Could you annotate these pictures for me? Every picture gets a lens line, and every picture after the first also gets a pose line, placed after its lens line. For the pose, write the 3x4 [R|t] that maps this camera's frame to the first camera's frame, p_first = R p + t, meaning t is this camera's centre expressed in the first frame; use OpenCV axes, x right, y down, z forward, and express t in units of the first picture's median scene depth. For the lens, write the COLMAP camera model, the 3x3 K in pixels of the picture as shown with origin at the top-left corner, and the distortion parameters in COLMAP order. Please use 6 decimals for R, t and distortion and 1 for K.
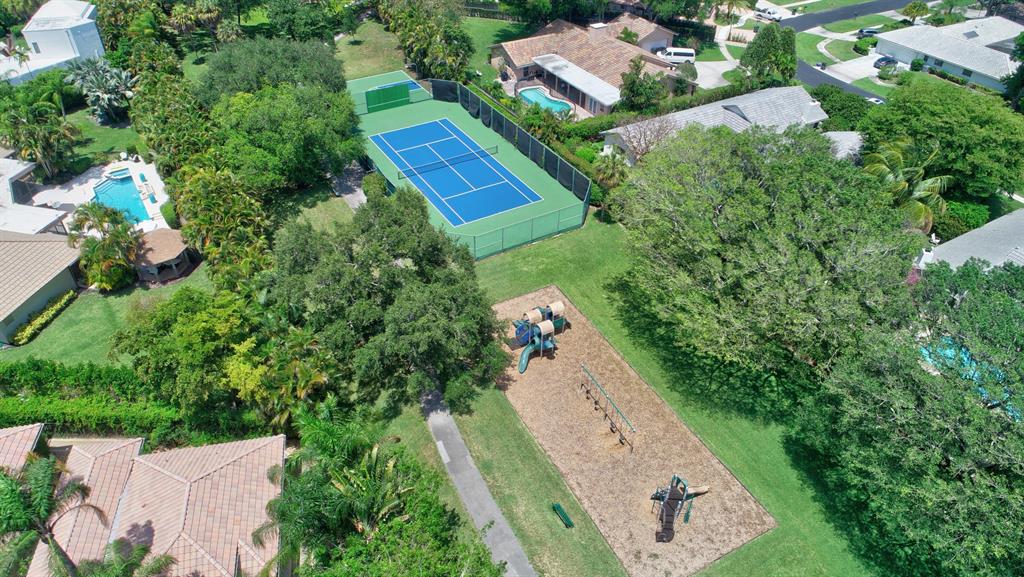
lens RADIAL K [[676.1, 0, 512.0], [0, 676.1, 288.5], [0, 0, 1]] dist [-0.000575, -0.000657]
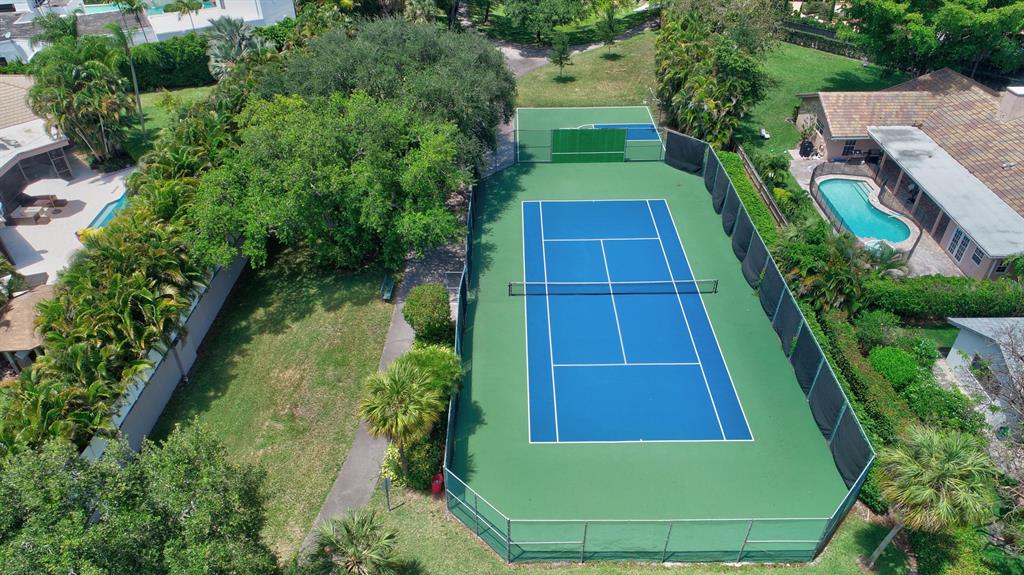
lens RADIAL K [[676.1, 0, 512.0], [0, 676.1, 287.5], [0, 0, 1]] dist [-0.000575, -0.000657]
pose [[0.859164, 0.291121, -0.420815, 0.063511], [-0.303703, 0.951987, 0.038528, -0.182281], [0.411827, 0.094701, 0.906328, 0.477585]]
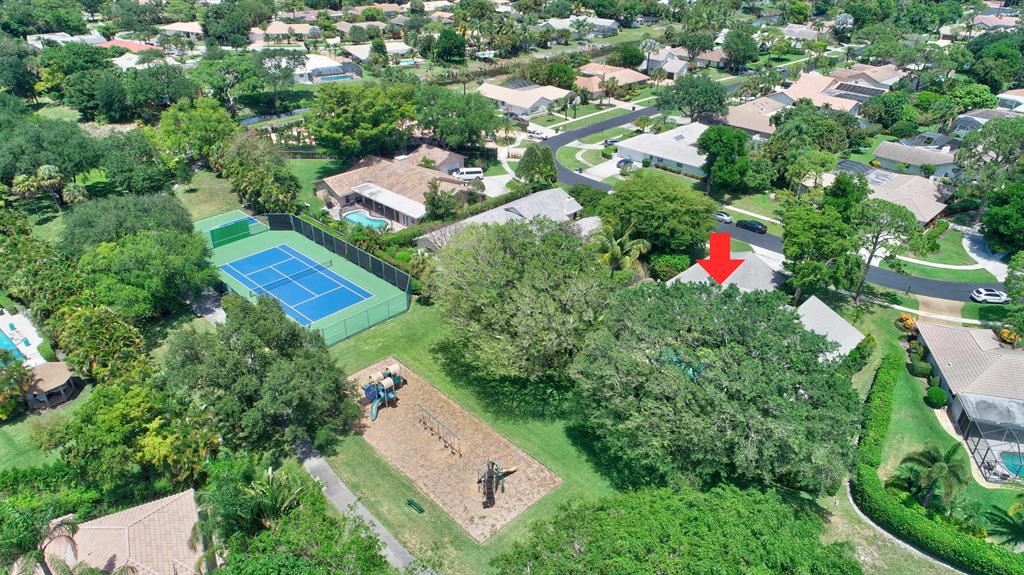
lens RADIAL K [[676.1, 0, 512.0], [0, 676.1, 287.5], [0, 0, 1]] dist [-0.000575, -0.000657]
pose [[0.963100, -0.137417, 0.231418, 0.003432], [0.173595, 0.974240, -0.143950, 0.073276], [-0.205675, 0.178811, 0.962146, -0.246197]]
